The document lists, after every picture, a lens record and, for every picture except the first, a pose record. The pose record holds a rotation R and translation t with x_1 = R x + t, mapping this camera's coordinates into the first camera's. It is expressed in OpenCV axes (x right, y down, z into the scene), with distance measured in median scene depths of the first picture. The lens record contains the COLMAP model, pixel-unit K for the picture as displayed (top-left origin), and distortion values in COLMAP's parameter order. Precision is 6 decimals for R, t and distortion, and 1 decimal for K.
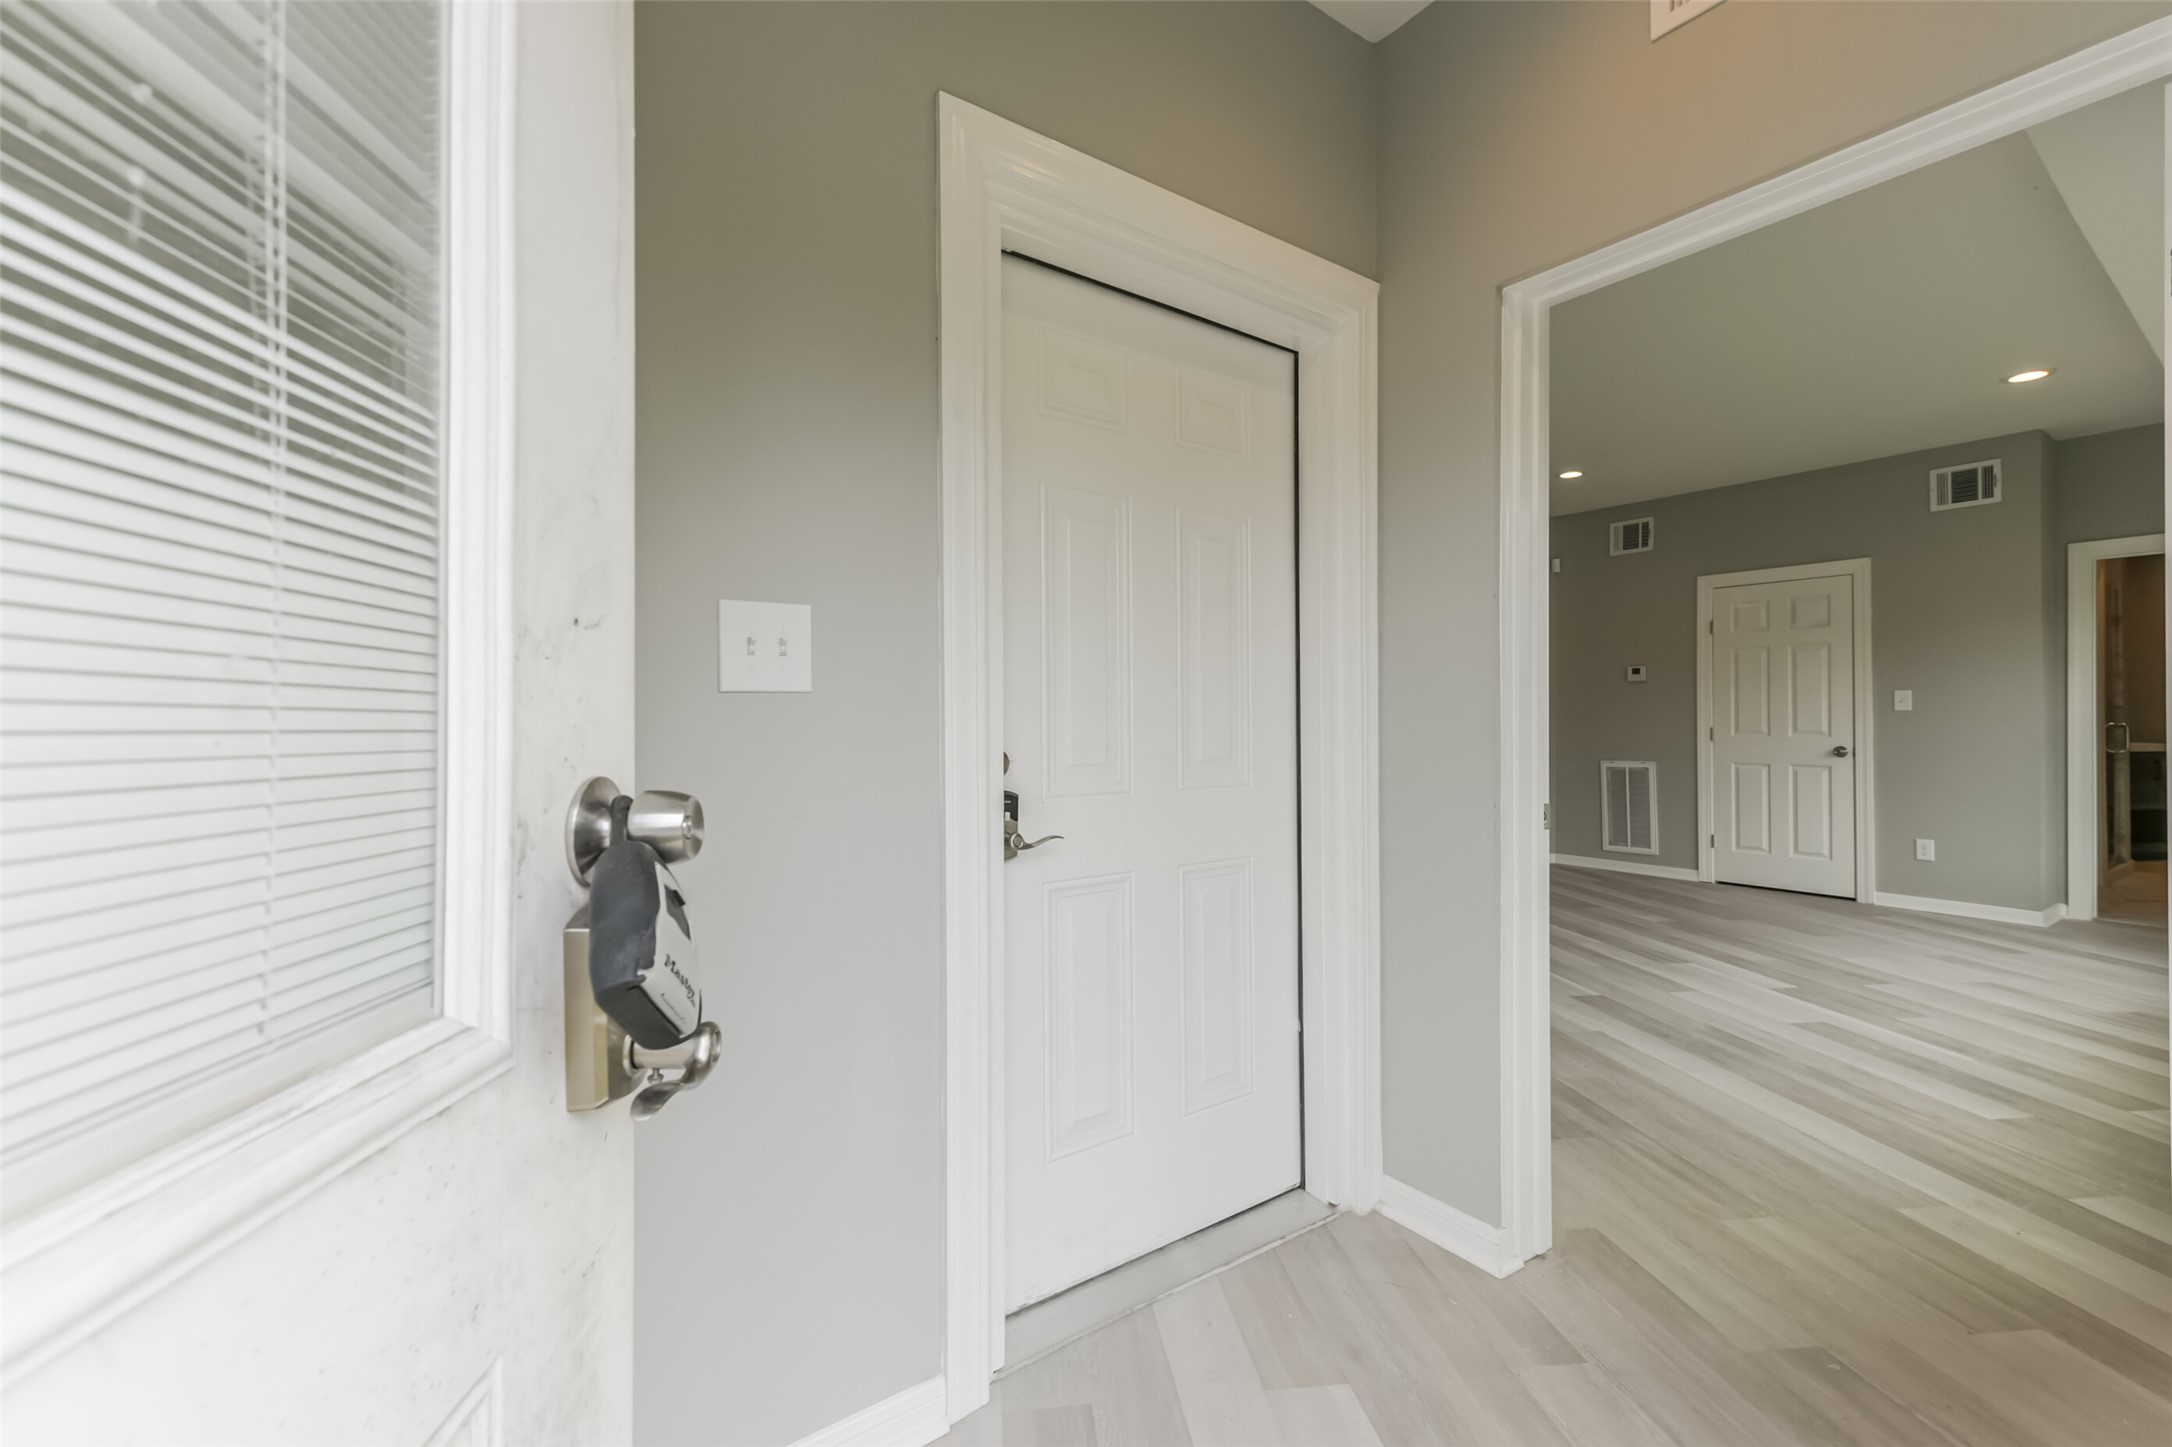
lens RADIAL K [[944.0, 0, 1060.2], [0, 944.0, 714.2], [0, 0, 1]] dist [0.012056, -0.001921]
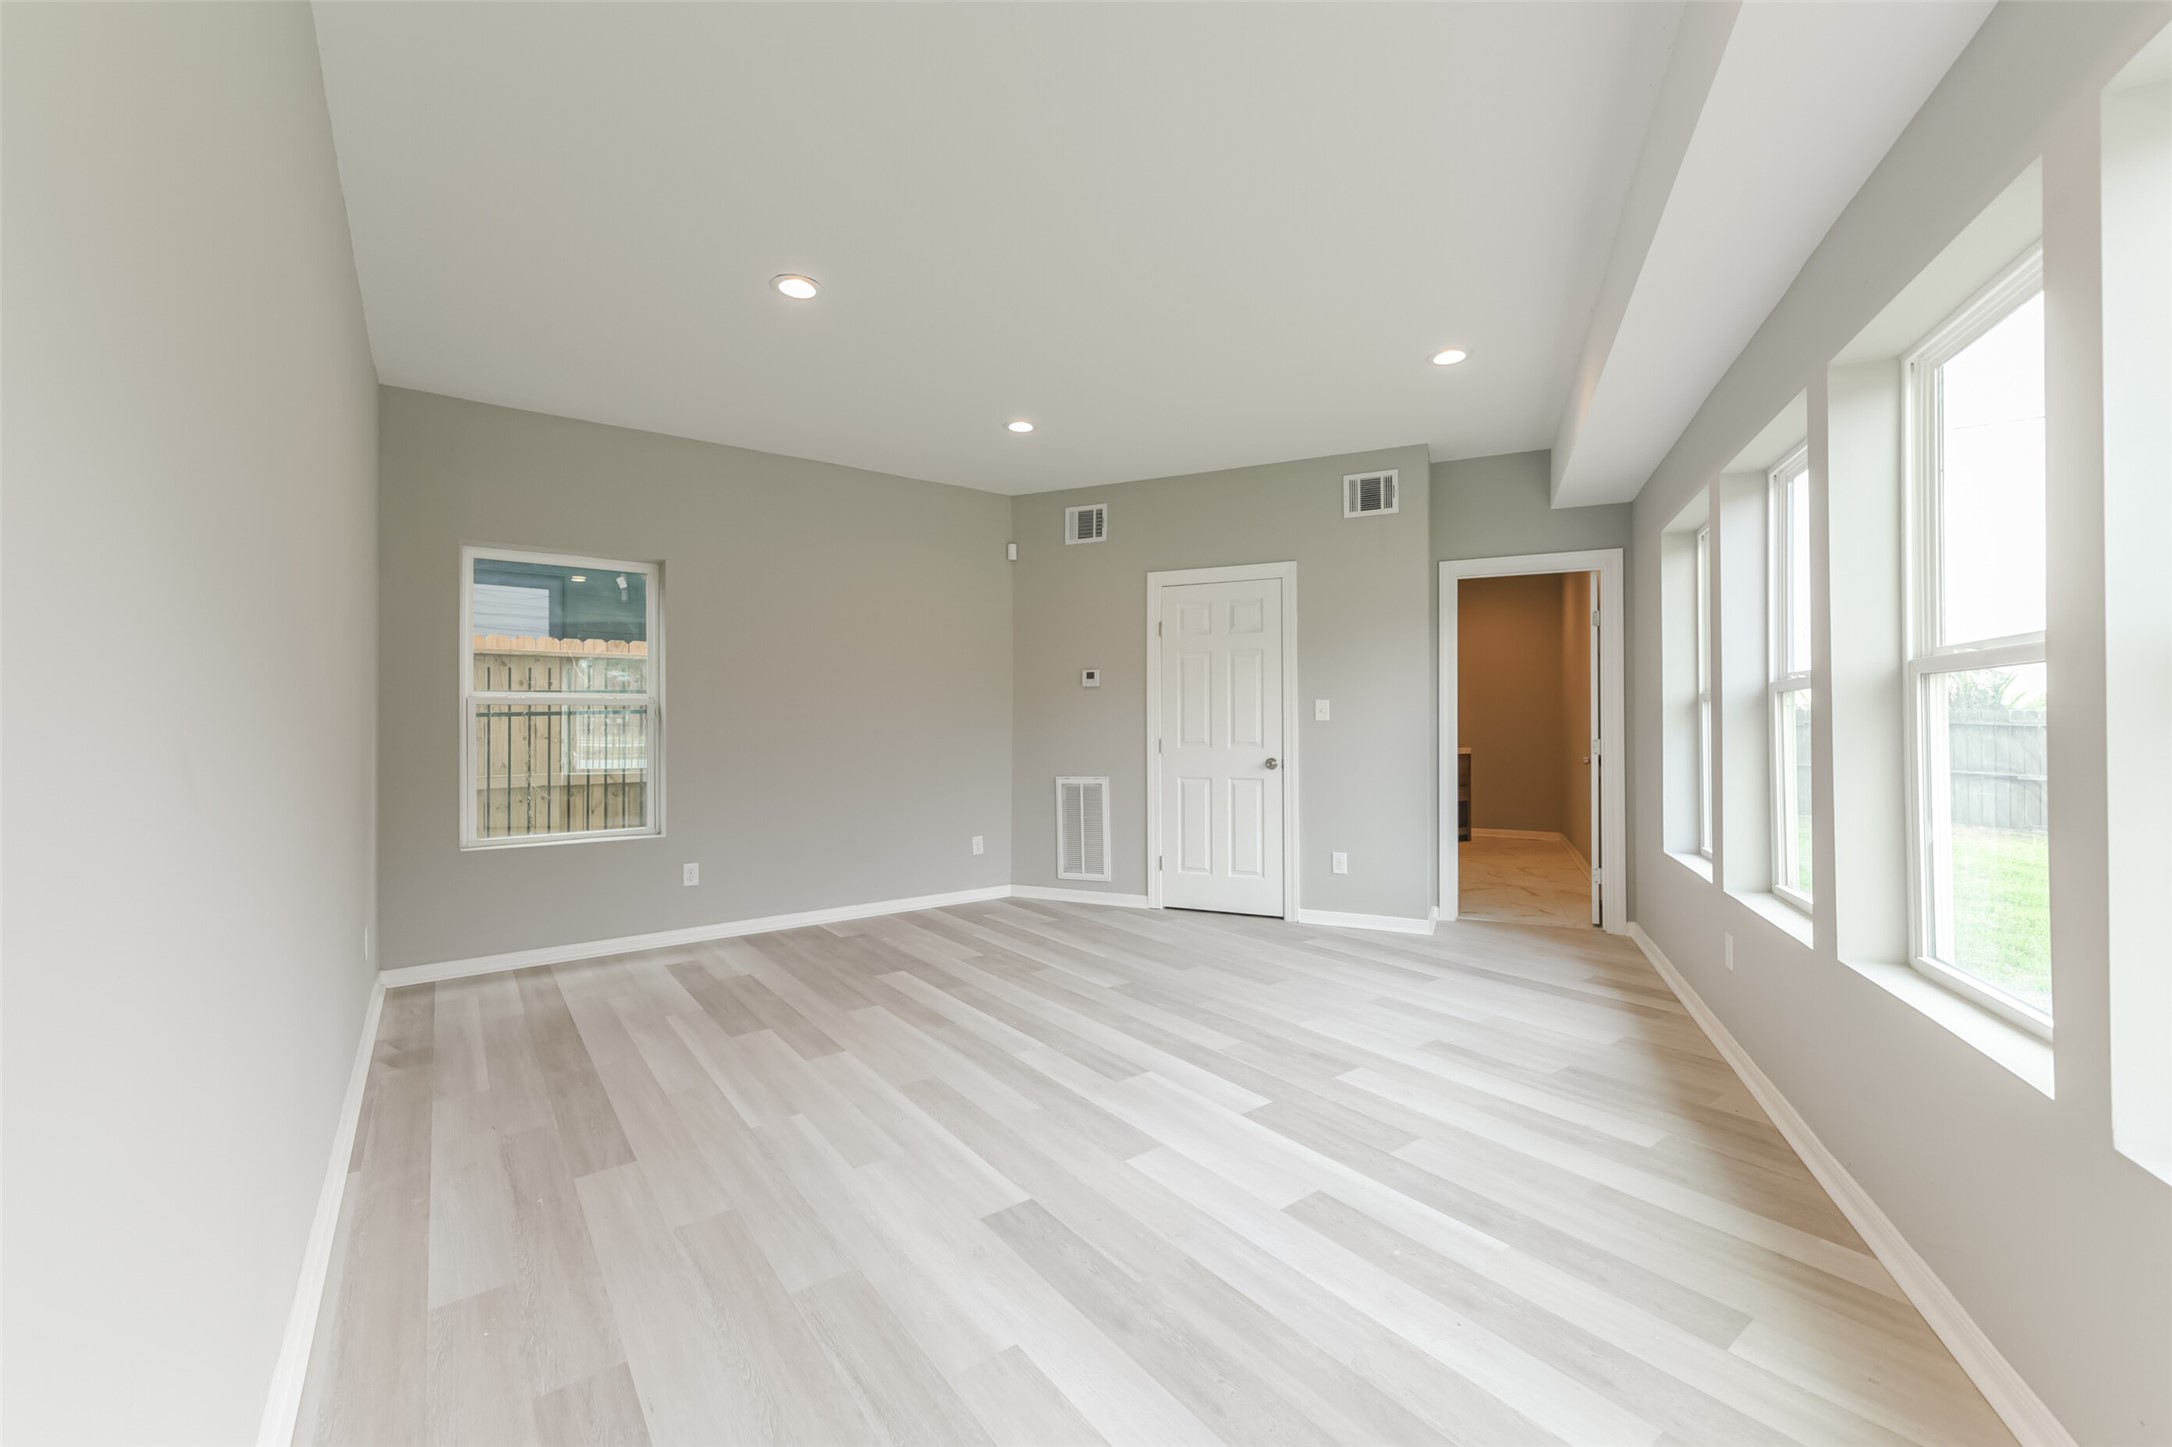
lens RADIAL K [[870.3, 0, 1099.7], [0, 870.3, 724.4], [0, 0, 1]] dist [0.005670, 0.000202]
pose [[0.852153, -0.000545, 0.523292, 0.206162], [-0.001653, 0.999992, 0.003735, -0.002698], [-0.523290, -0.004048, 0.852145, 0.329194]]
